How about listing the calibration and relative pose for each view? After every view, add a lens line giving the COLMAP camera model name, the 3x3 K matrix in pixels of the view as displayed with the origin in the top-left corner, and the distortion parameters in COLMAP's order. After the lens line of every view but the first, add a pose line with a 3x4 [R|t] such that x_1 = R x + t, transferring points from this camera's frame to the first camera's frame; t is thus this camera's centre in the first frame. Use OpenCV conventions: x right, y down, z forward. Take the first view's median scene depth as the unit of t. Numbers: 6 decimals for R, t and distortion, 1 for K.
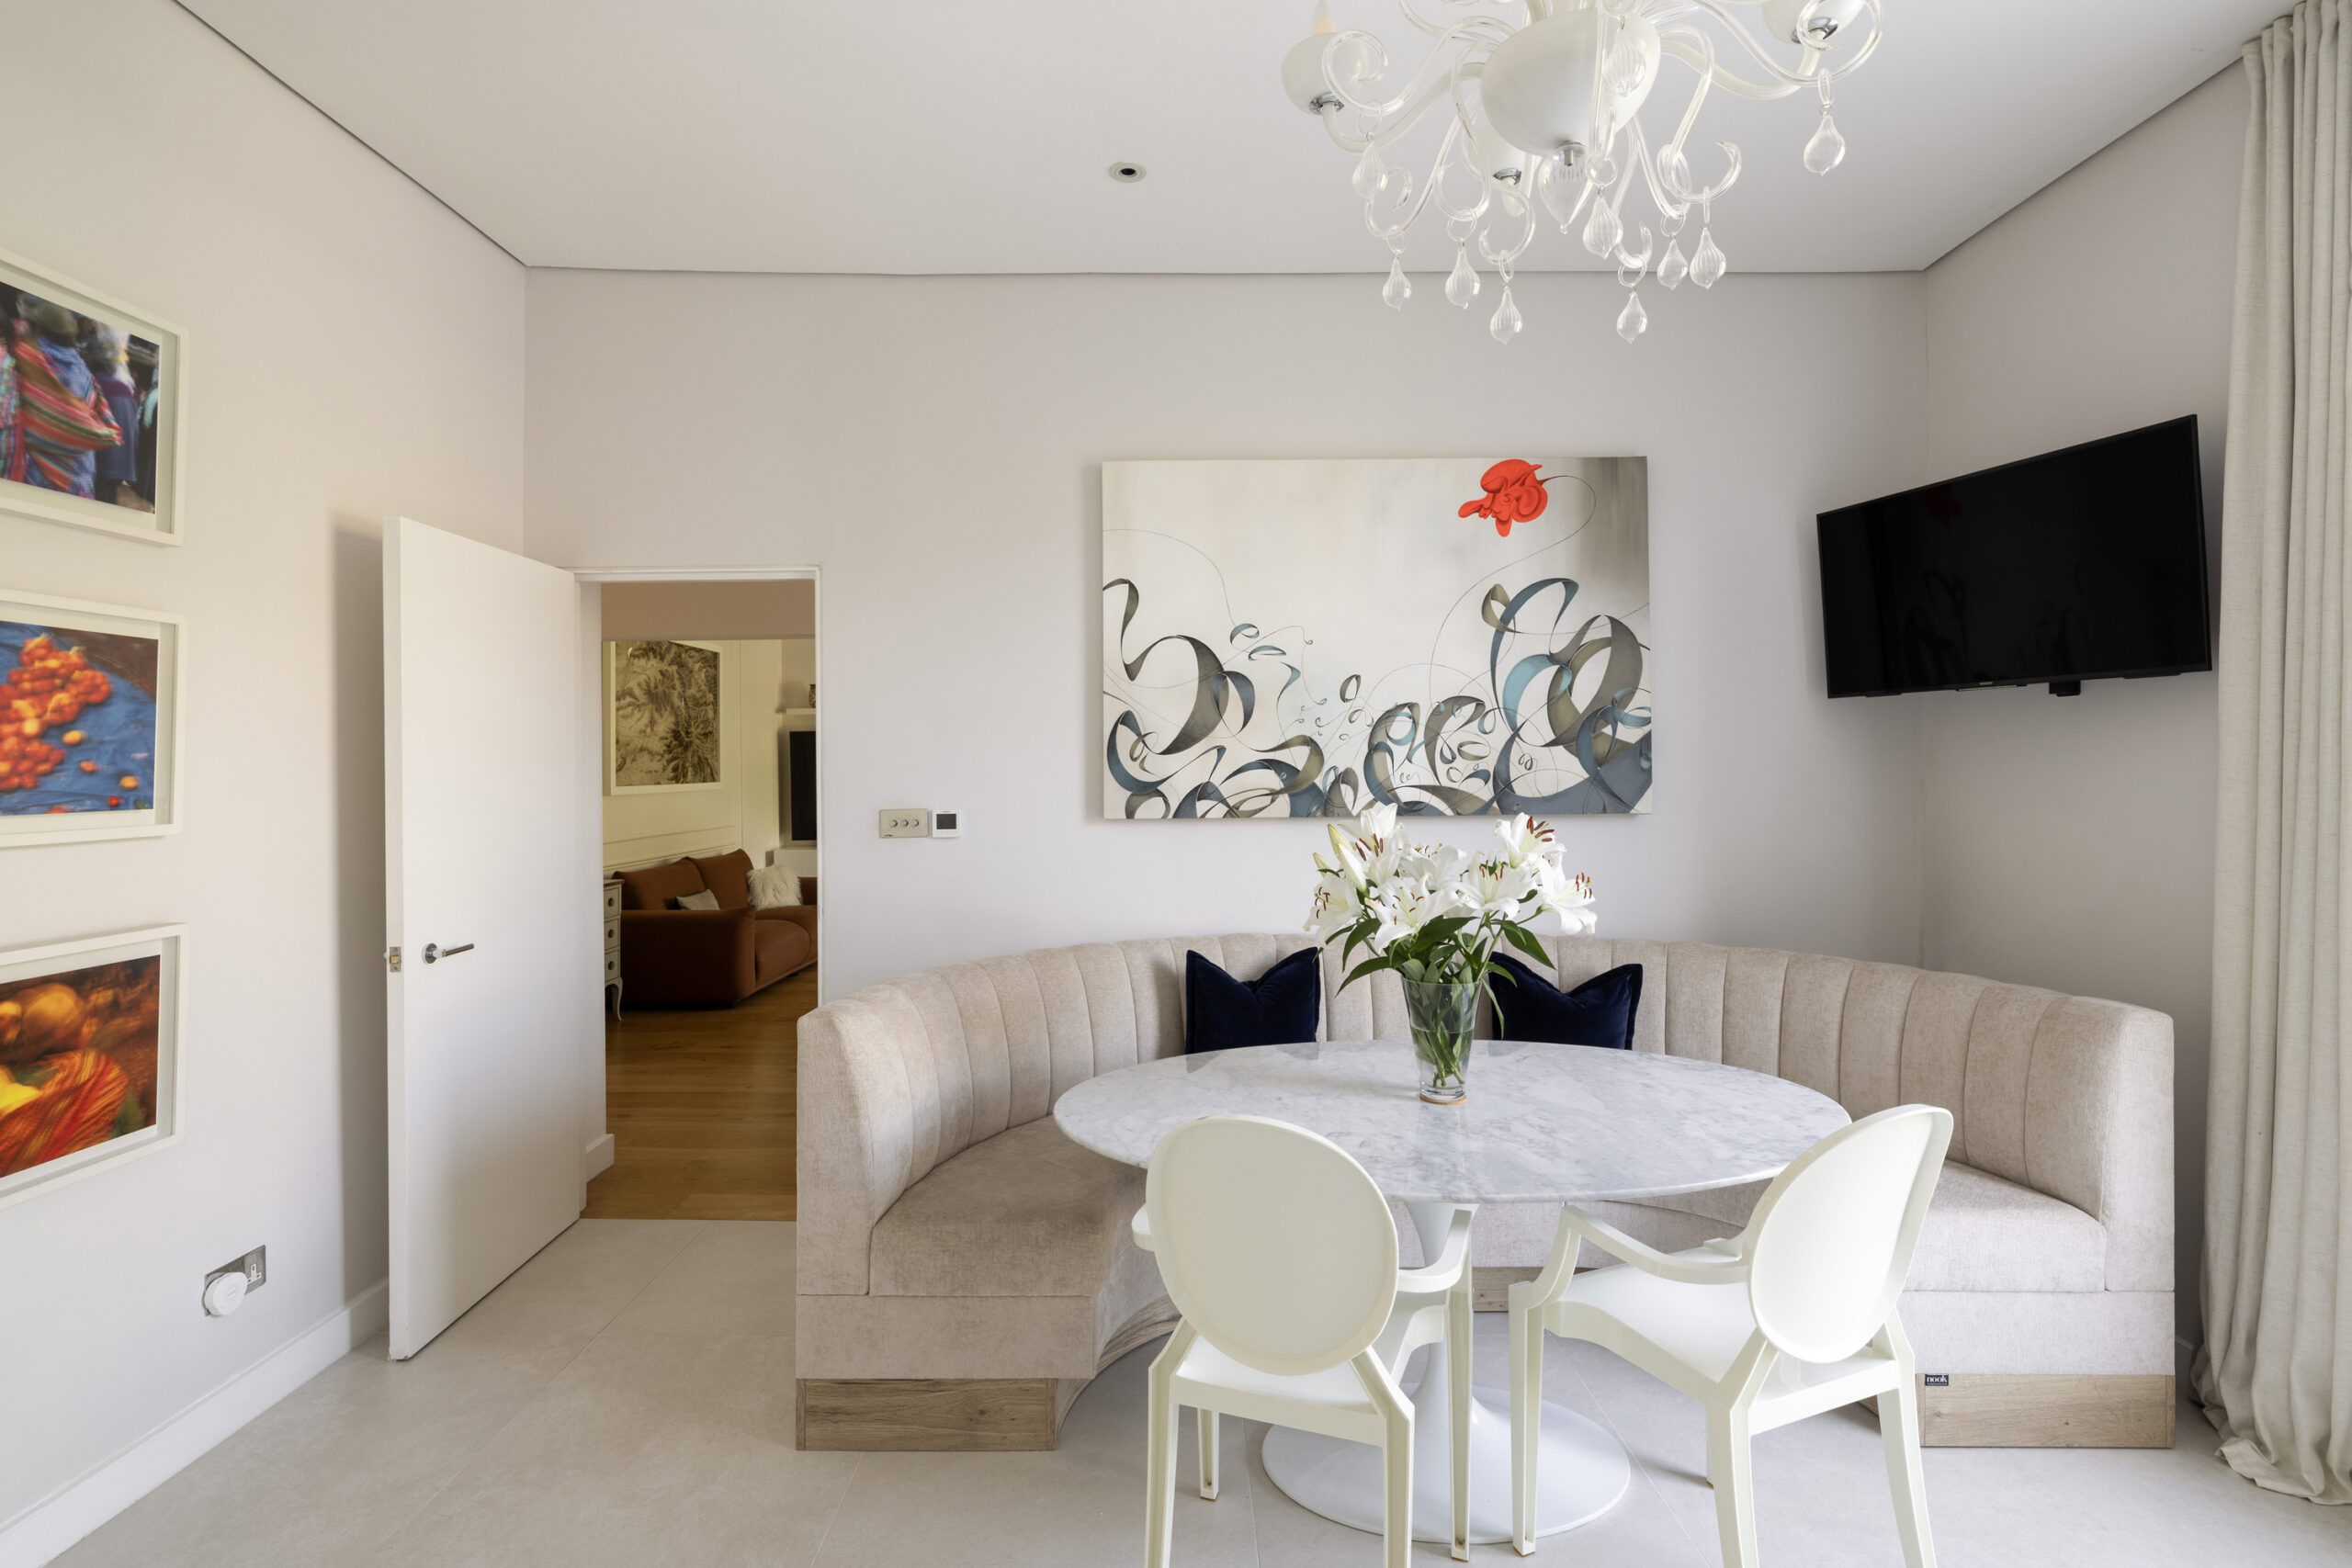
lens RADIAL K [[1076.8, 0, 1183.2], [0, 1076.8, 770.8], [0, 0, 1]] dist [-0.003851, -0.000117]
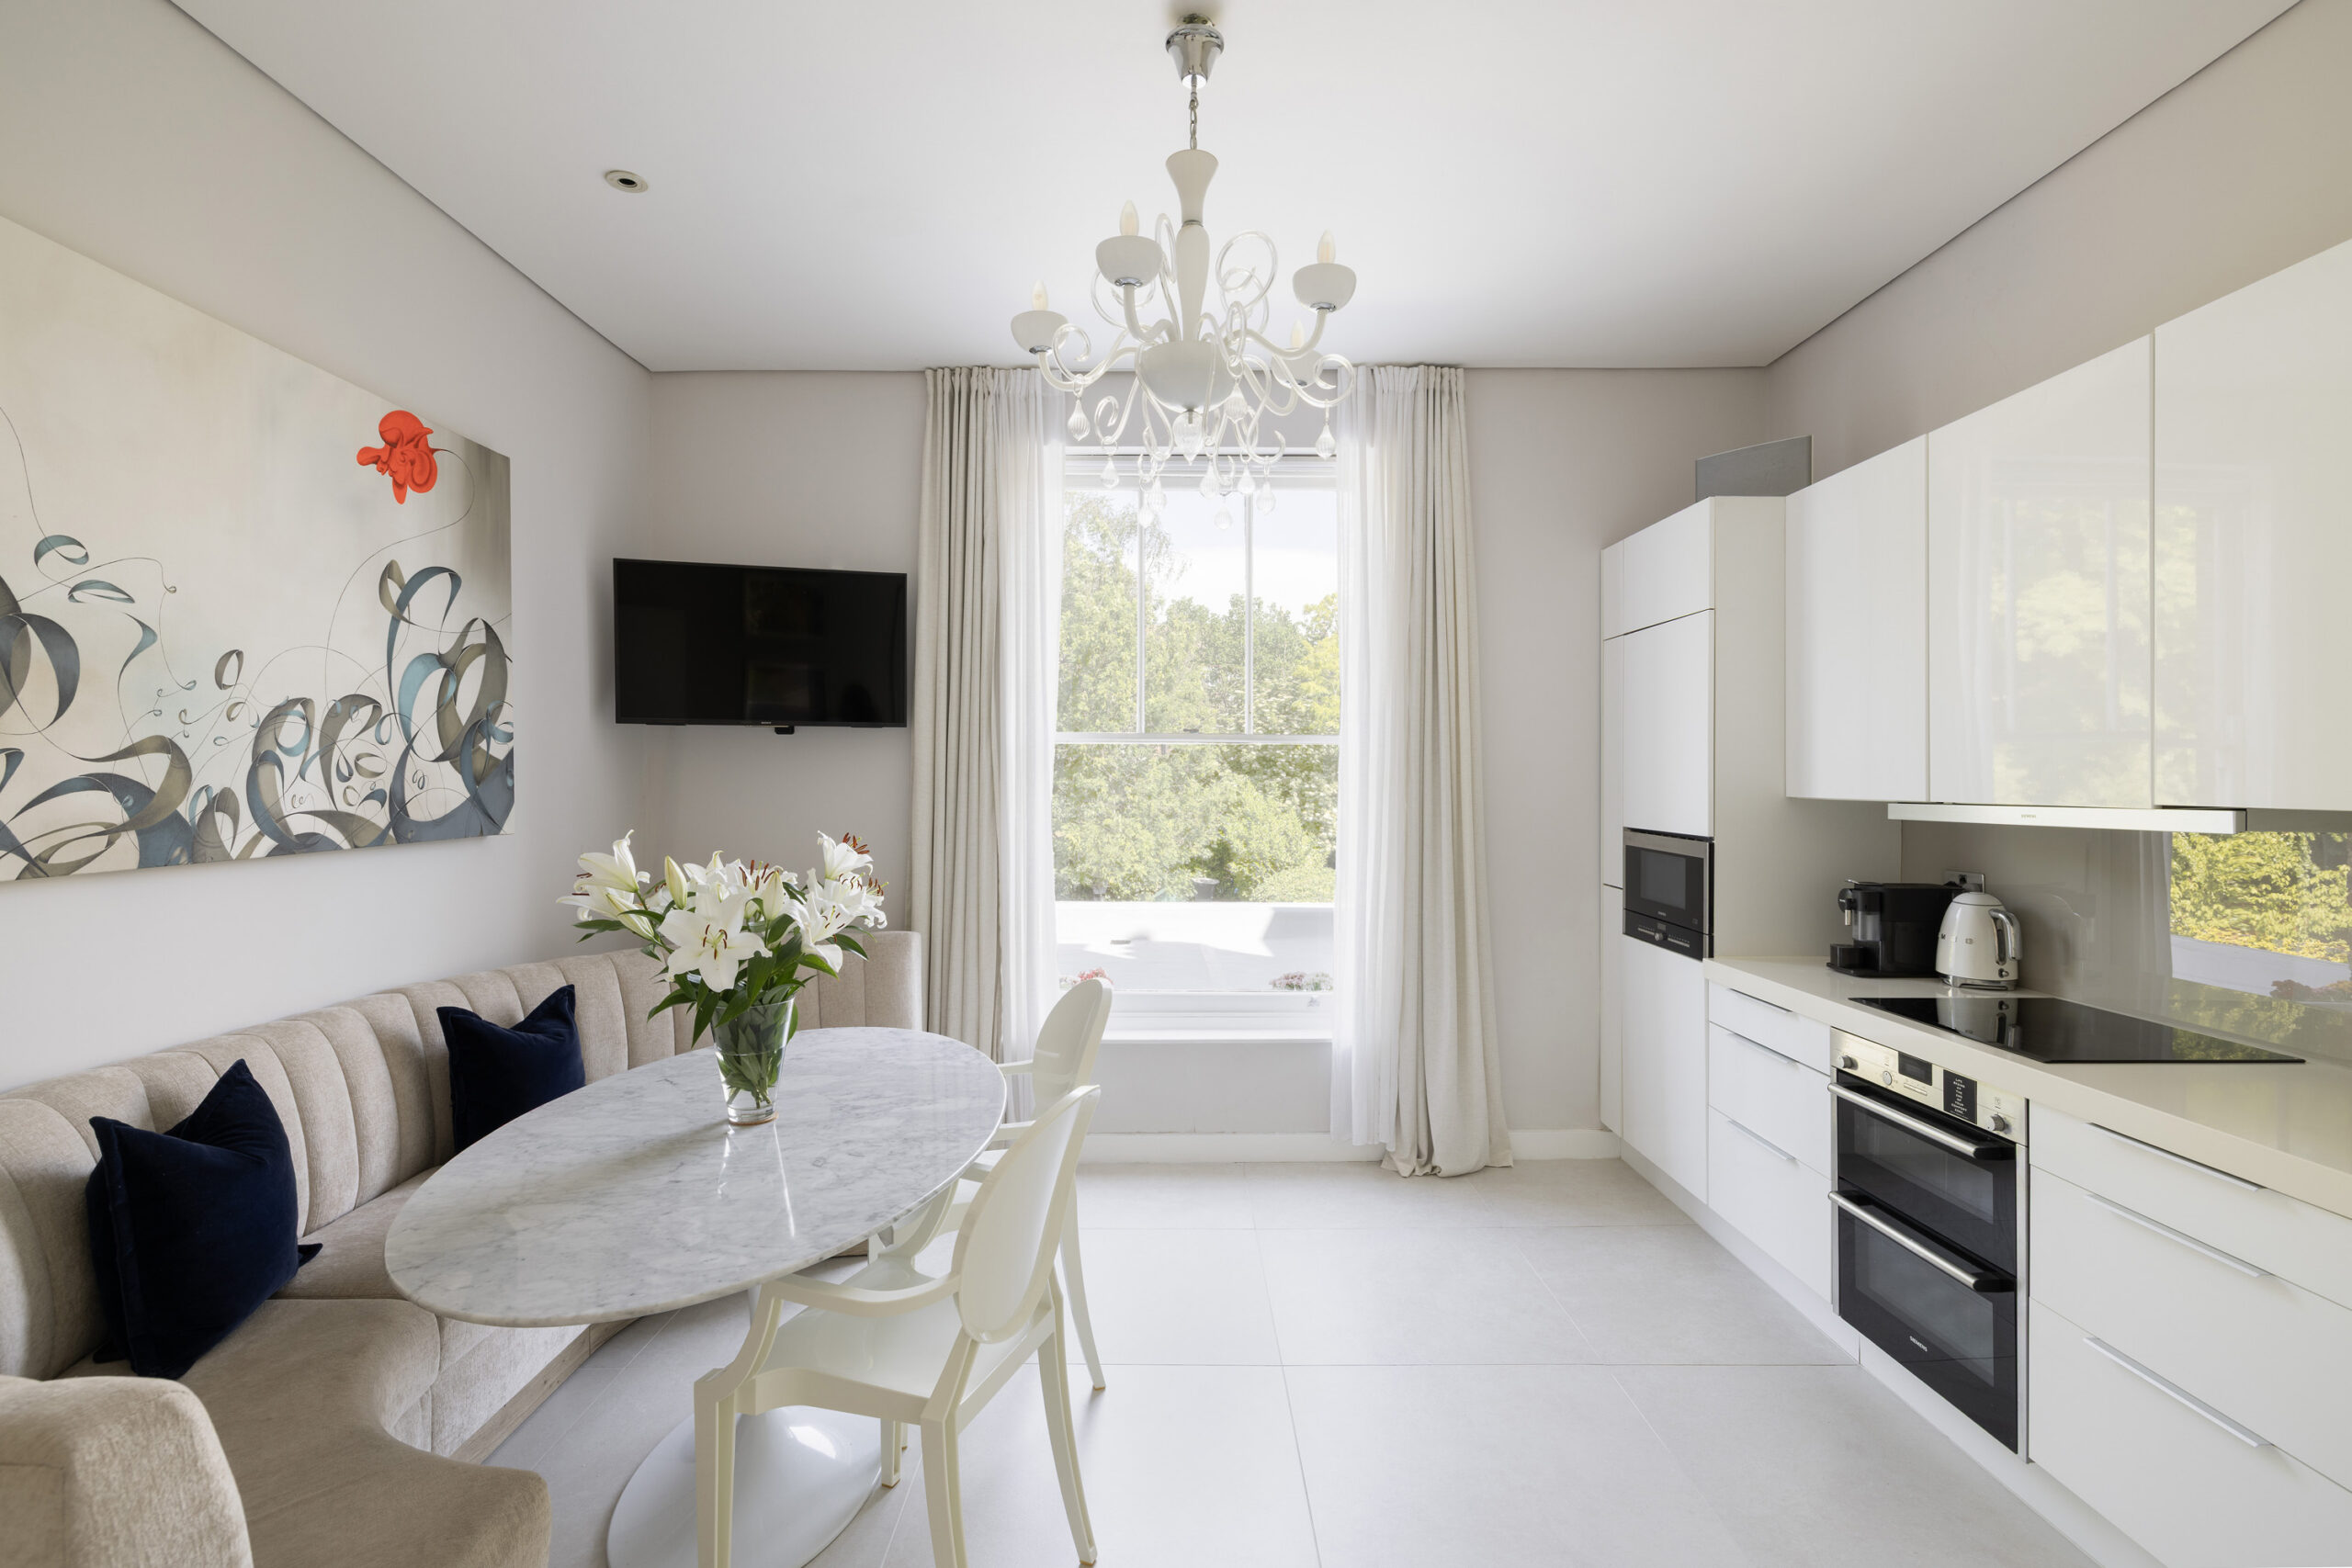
lens RADIAL K [[1060.0, 0, 1176.0], [0, 1060.0, 784.0], [0, 0, 1]] dist [-0.001118, -0.000230]
pose [[-0.008039, -0.001880, 0.999966, -0.509931], [-0.001848, 0.999997, 0.001865, -0.007376], [-0.999966, -0.001833, -0.008042, 0.417342]]
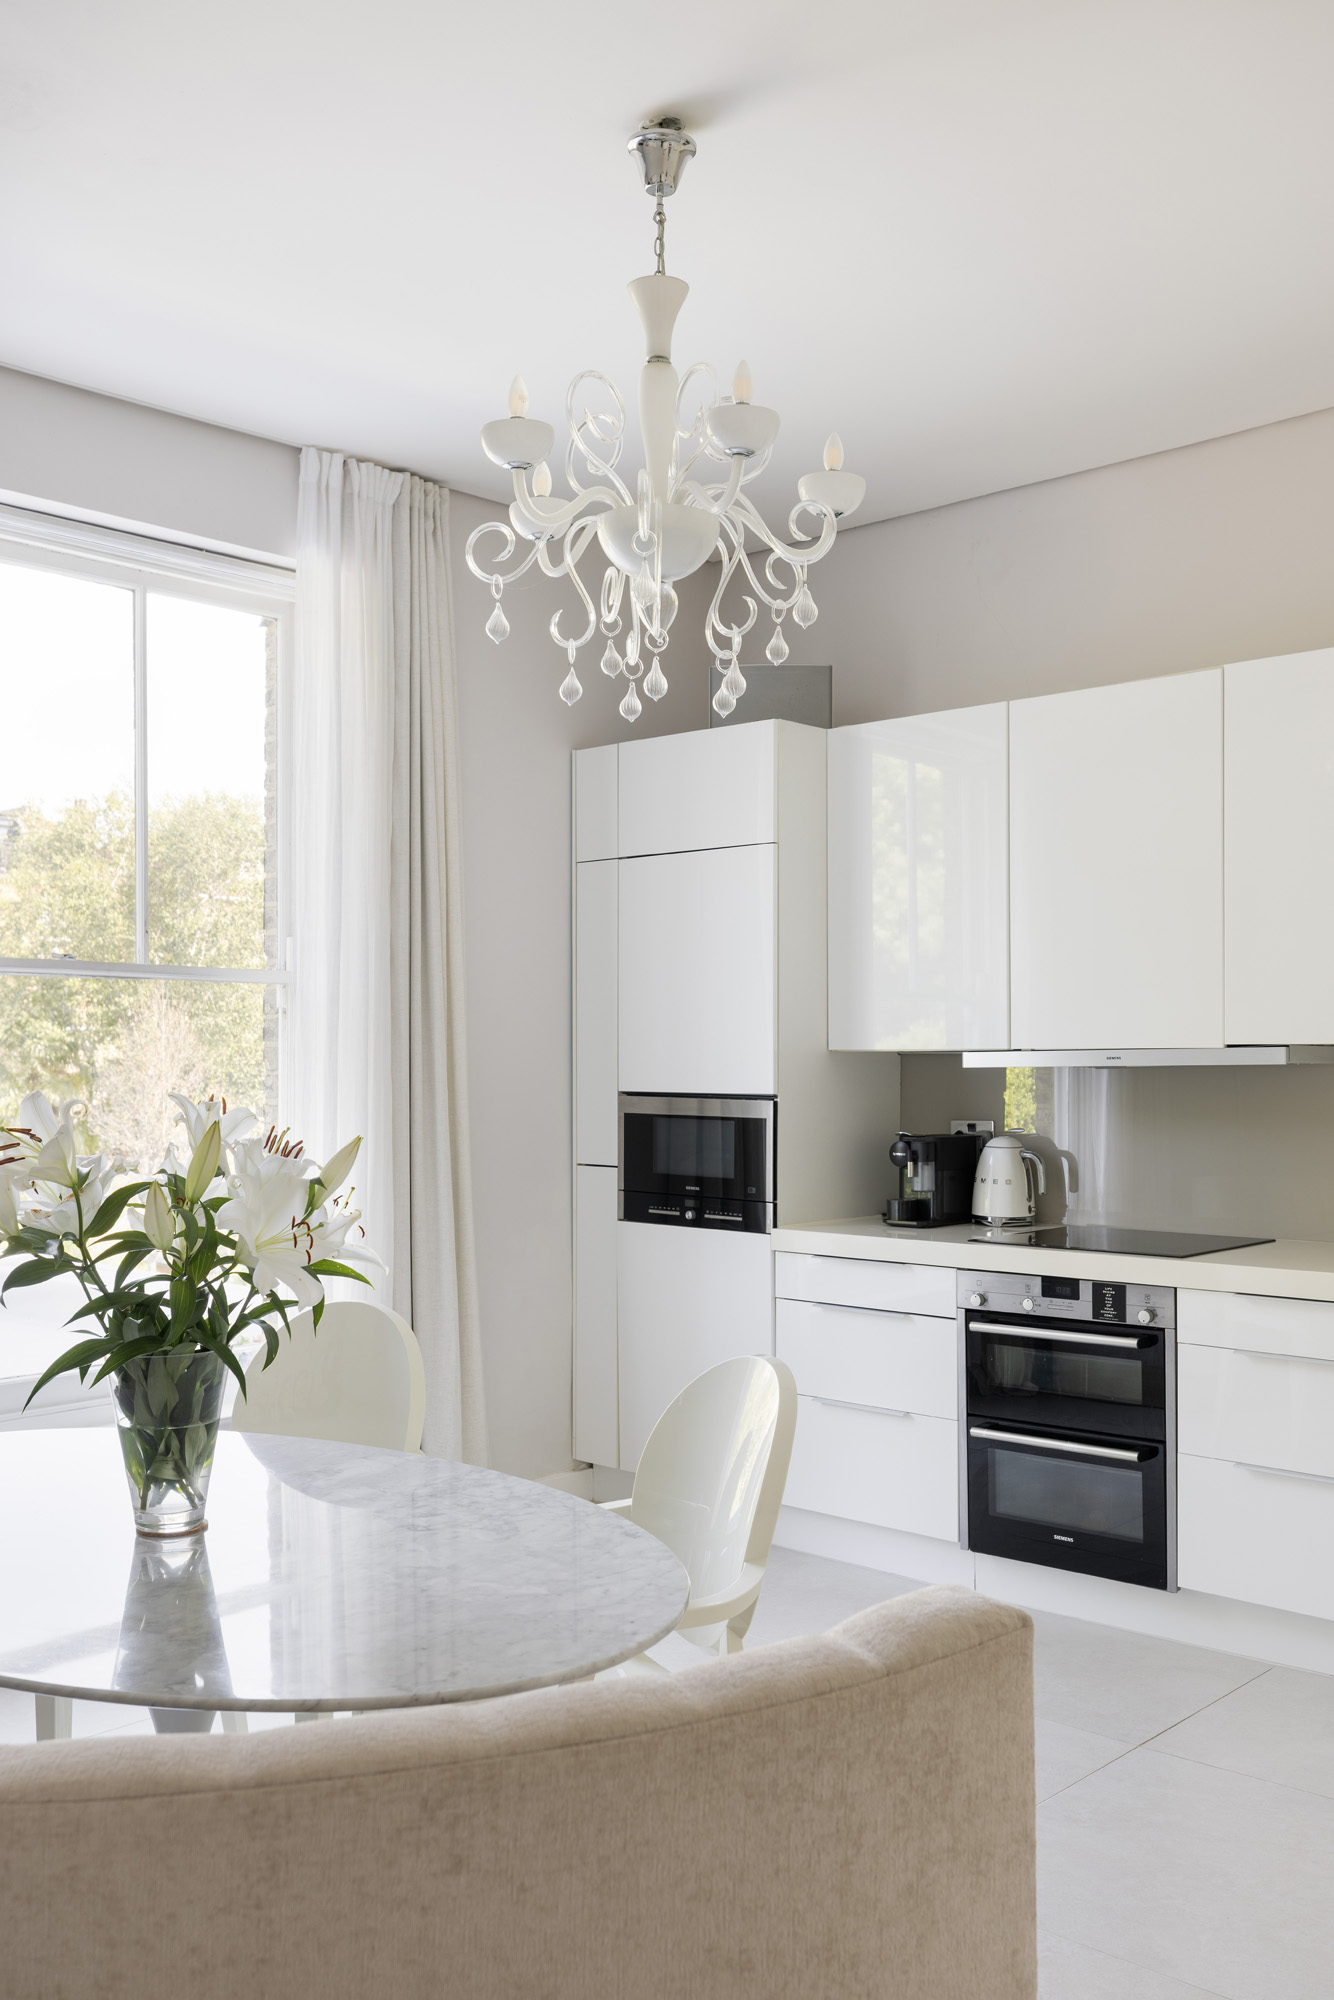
lens RADIAL K [[1828.7, 0, 666.7], [0, 1828.7, 1049.7], [0, 0, 1]] dist [-0.002893, -0.006257]
pose [[-0.737911, 0.009151, 0.674836, -0.501048], [0.006400, 0.999958, -0.006561, 0.014693], [-0.674868, -0.000522, -0.737938, 1.102030]]
